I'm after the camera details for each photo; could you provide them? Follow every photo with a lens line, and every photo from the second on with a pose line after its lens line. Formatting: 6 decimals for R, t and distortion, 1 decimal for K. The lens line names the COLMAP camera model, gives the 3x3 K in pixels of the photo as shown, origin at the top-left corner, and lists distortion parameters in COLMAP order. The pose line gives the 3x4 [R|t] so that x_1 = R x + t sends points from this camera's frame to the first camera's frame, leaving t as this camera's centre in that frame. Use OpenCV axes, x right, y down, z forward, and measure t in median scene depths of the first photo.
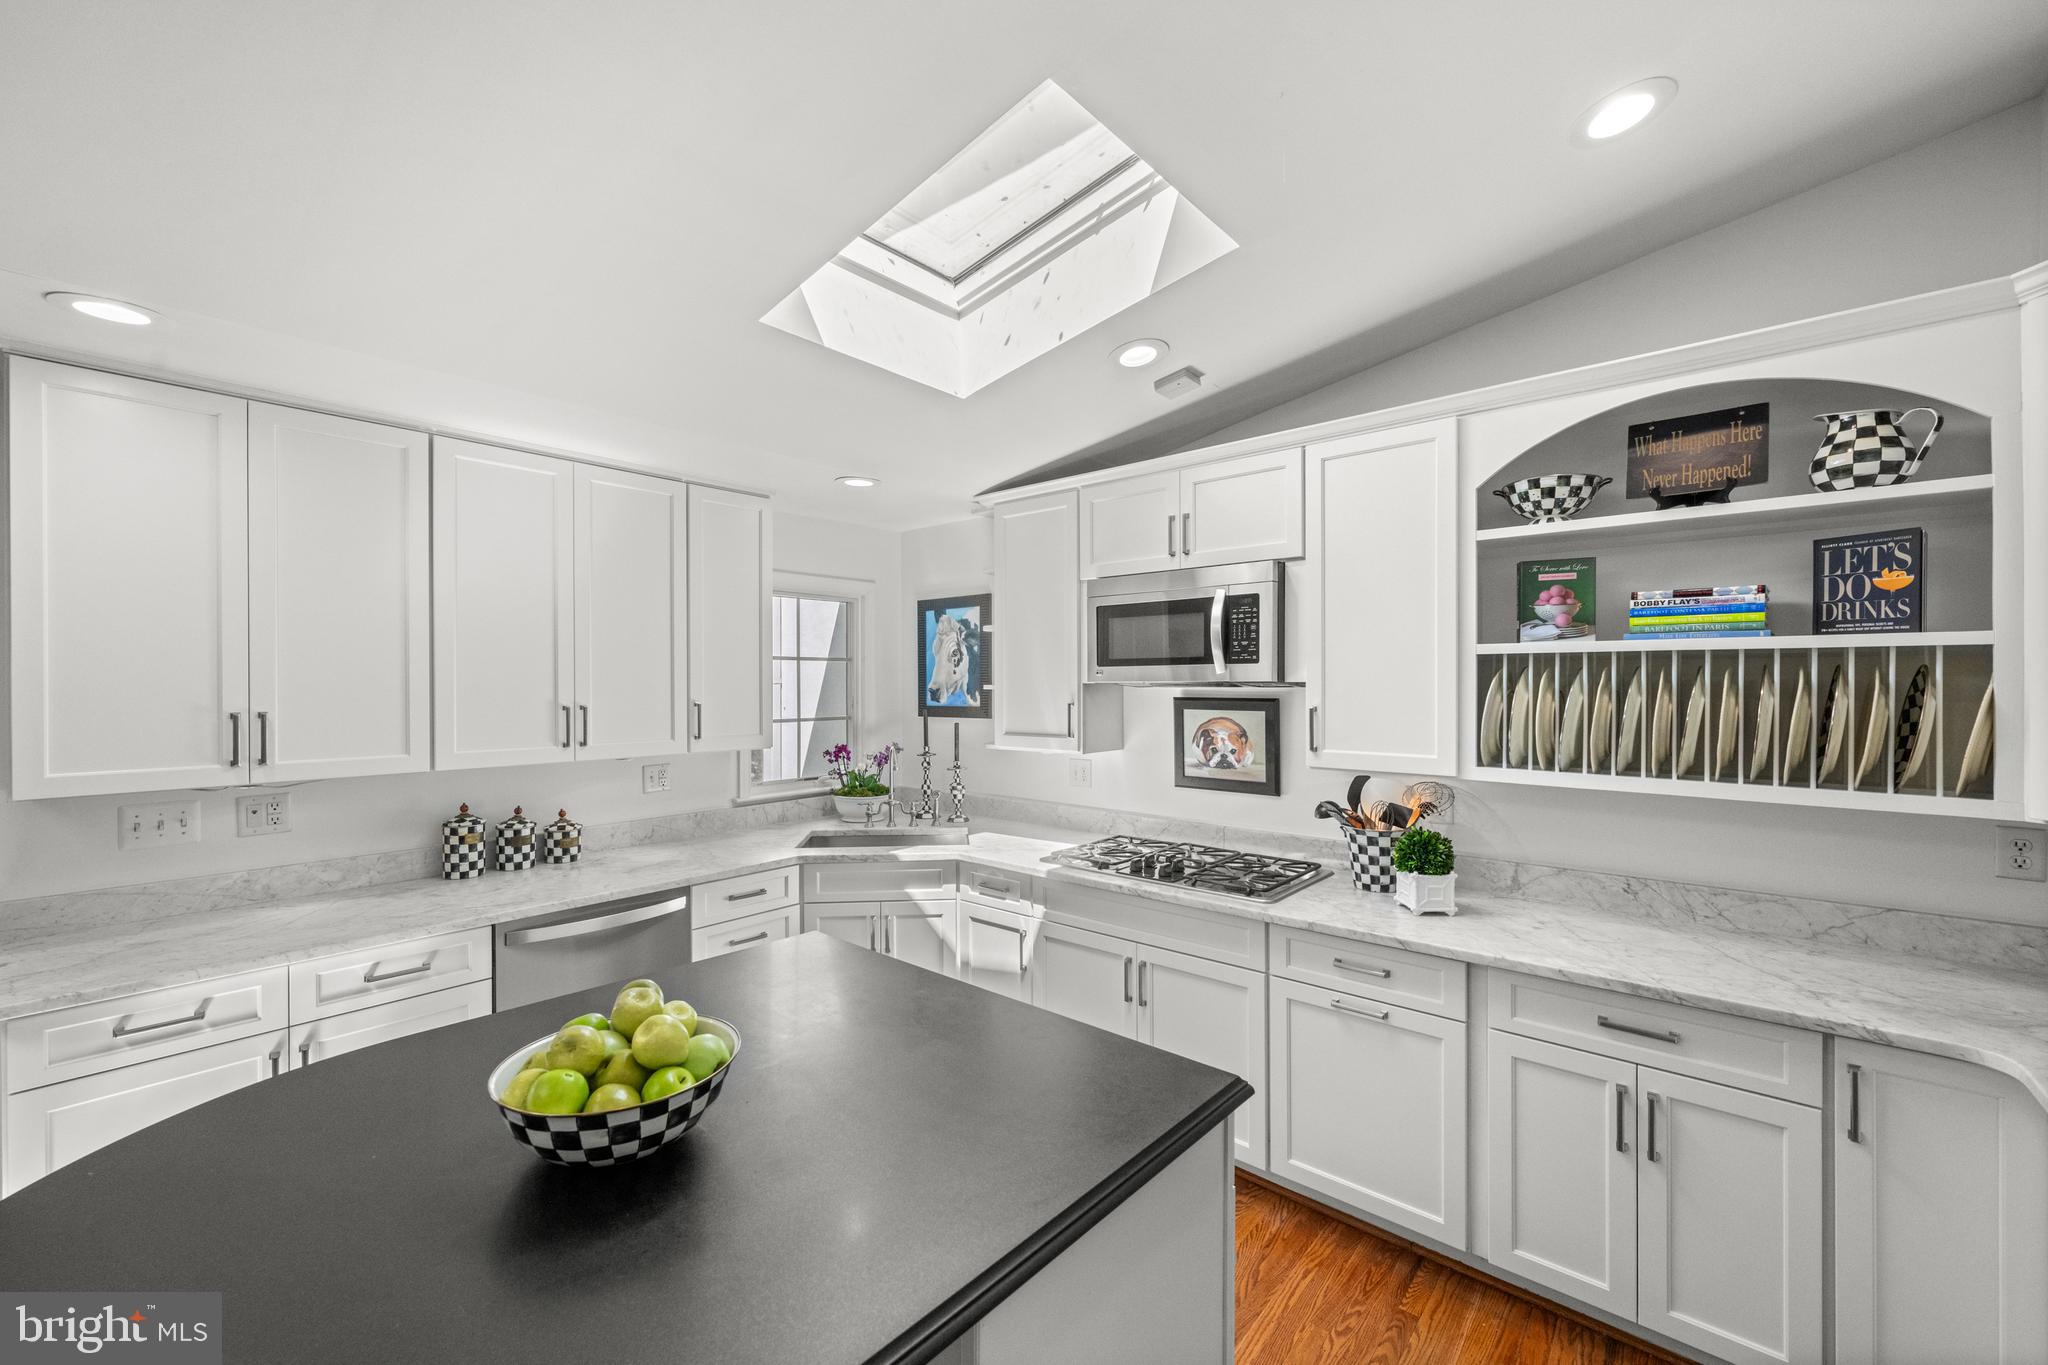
lens RADIAL K [[819.4, 0, 1013.4], [0, 819.4, 689.2], [0, 0, 1]] dist [-0.003372, 0.000831]
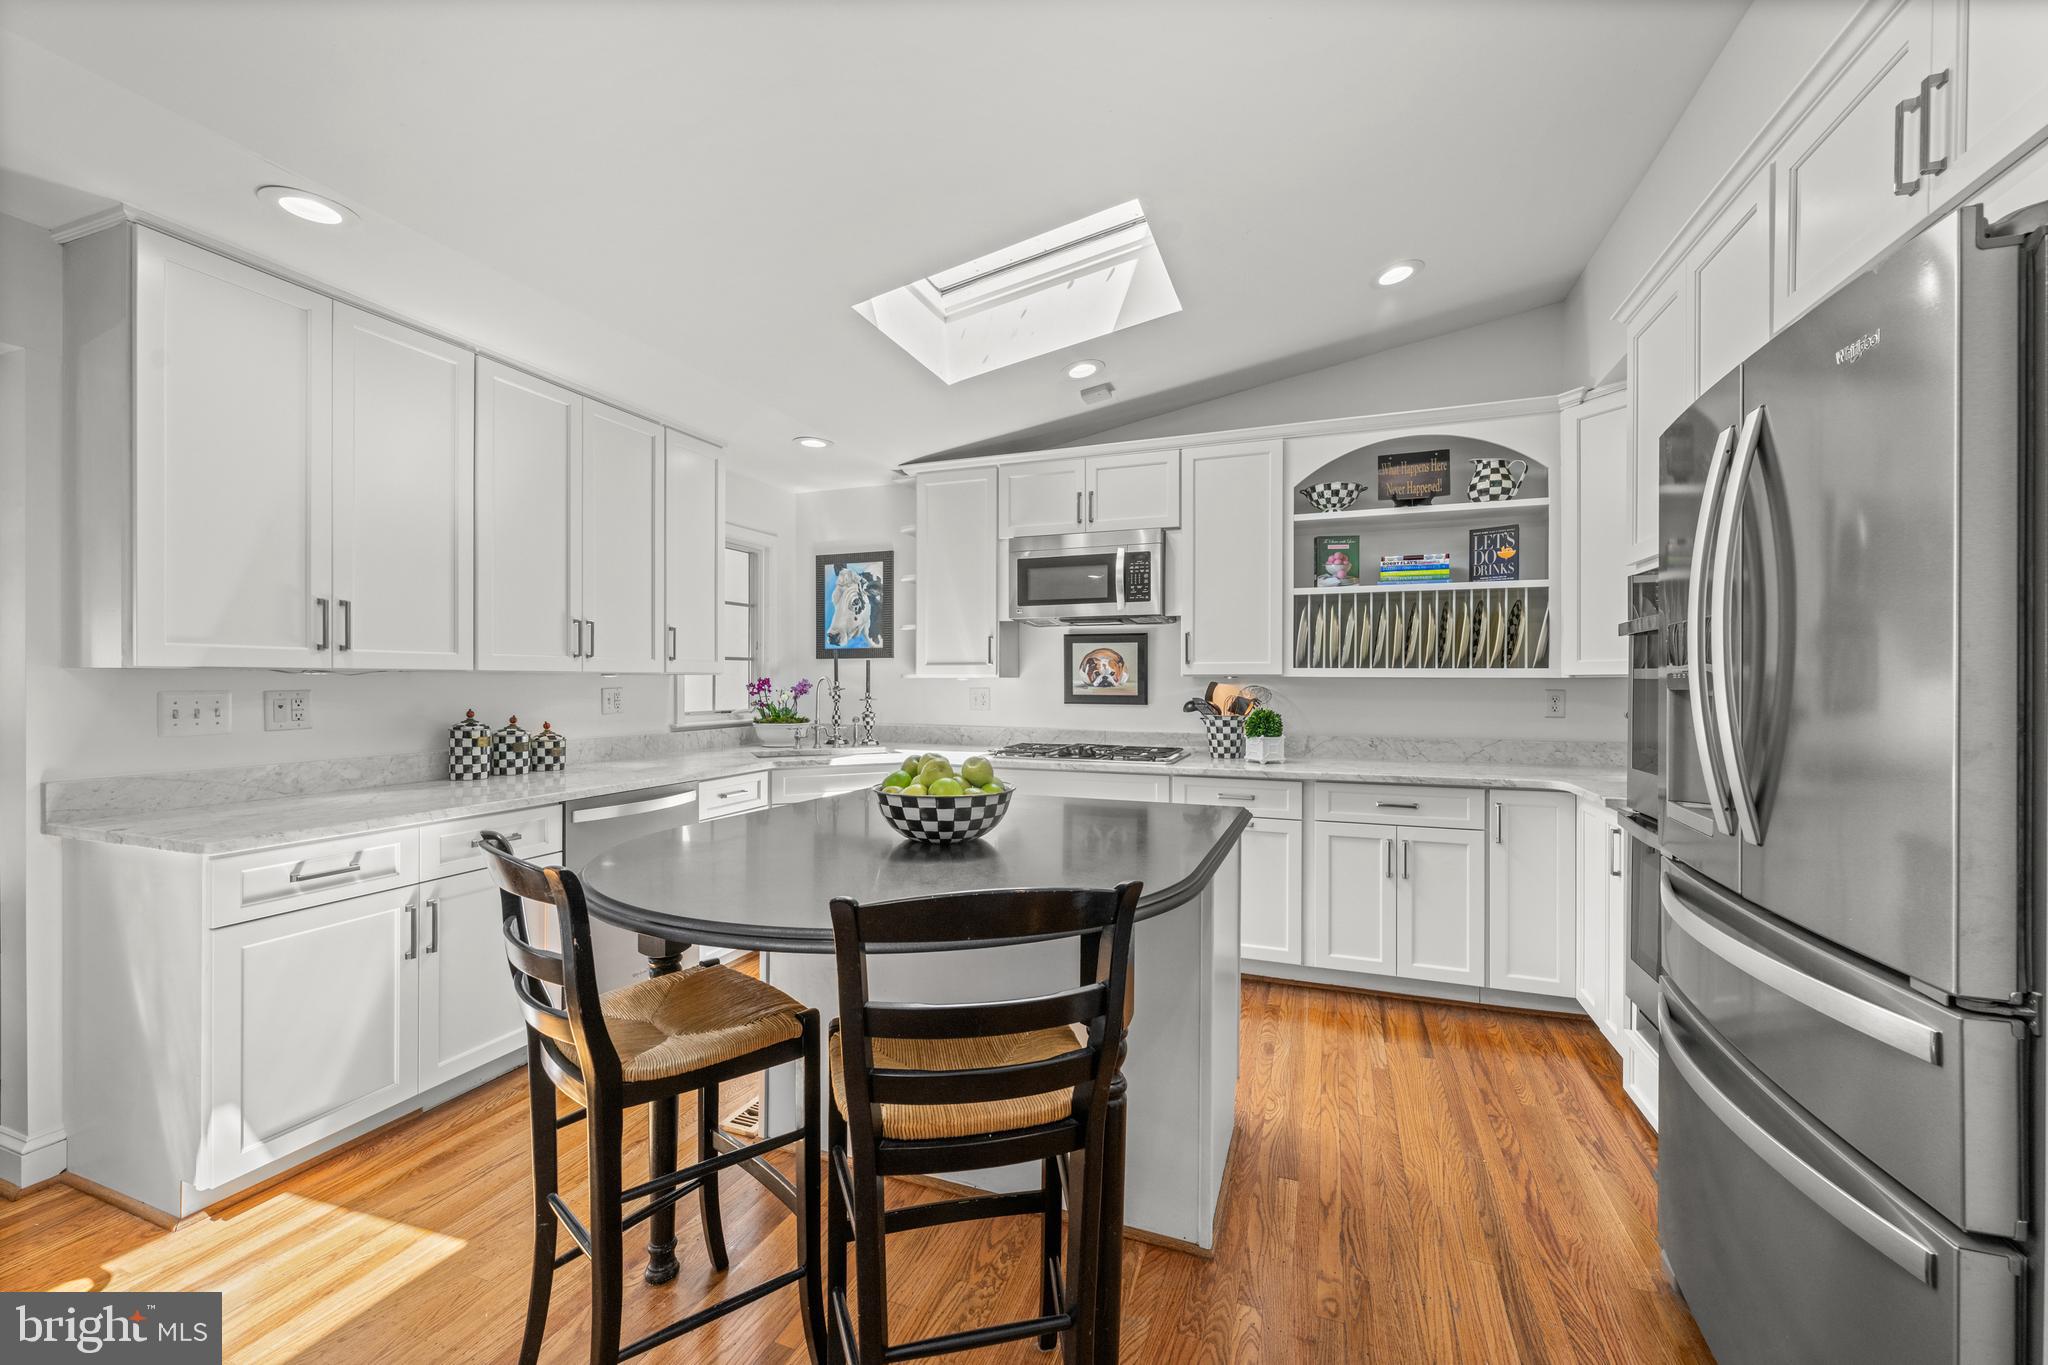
lens RADIAL K [[819.4, 0, 1020.9], [0, 819.4, 682.0], [0, 0, 1]] dist [-0.003372, 0.000831]
pose [[0.938359, 0.003561, 0.345645, -0.439805], [-0.002058, 0.999987, -0.004716, 0.127495], [-0.345657, 0.003714, 0.938353, -0.262334]]
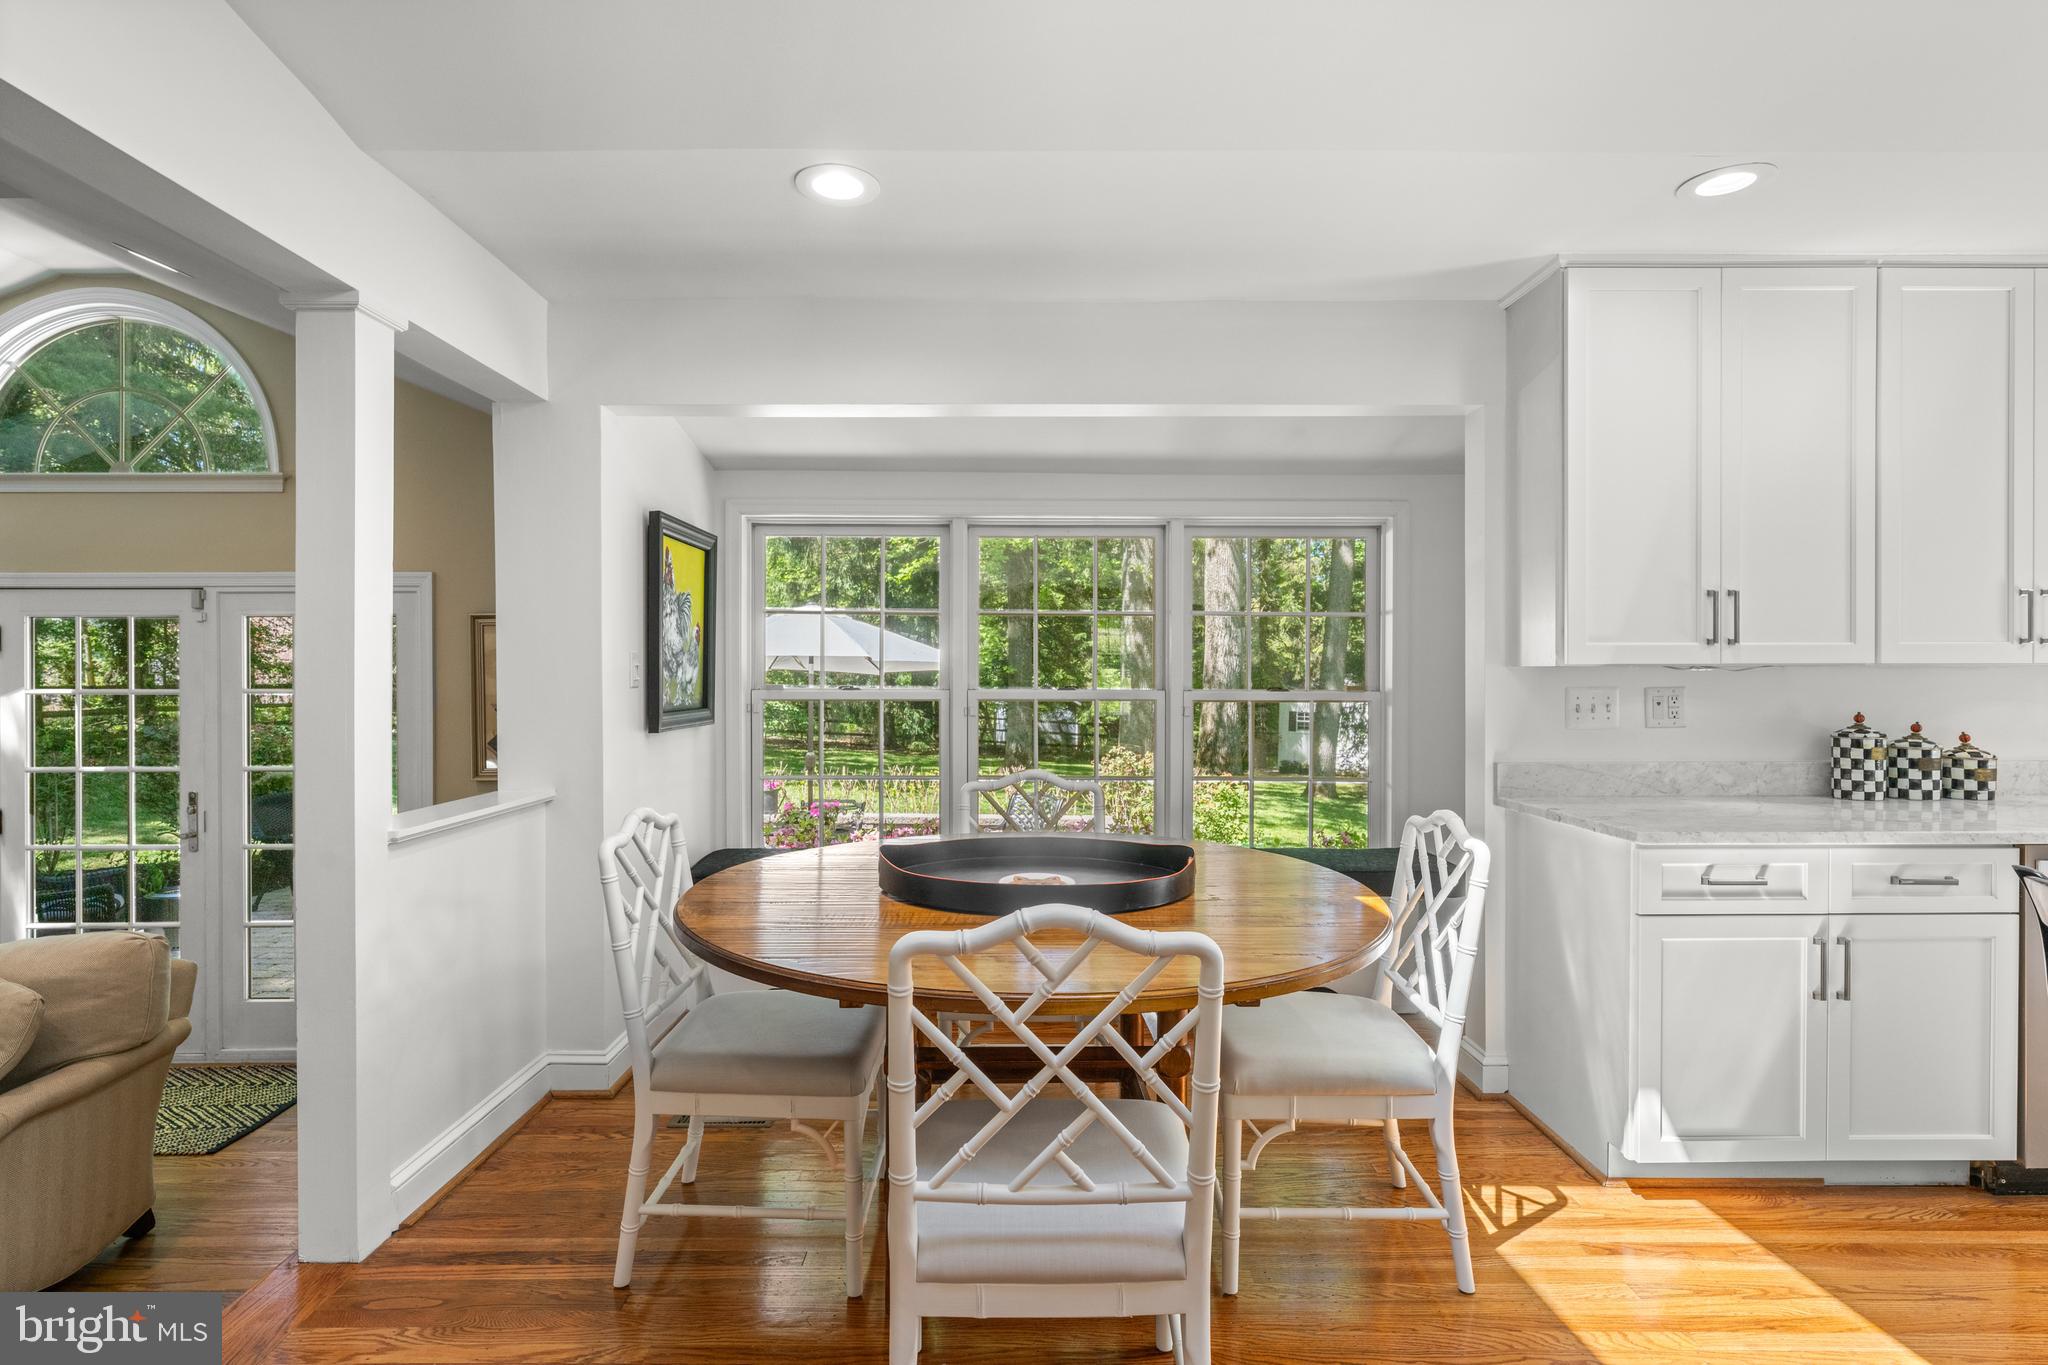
lens RADIAL K [[1006.9, 0, 1021.1], [0, 1006.9, 682.5], [0, 0, 1]] dist [0.000251, 0.000236]
pose [[0.658126, 0.005269, -0.752889, -0.541528], [-0.003859, 0.999986, 0.003625, 0.127935], [0.752898, 0.000520, 0.658137, -0.387068]]
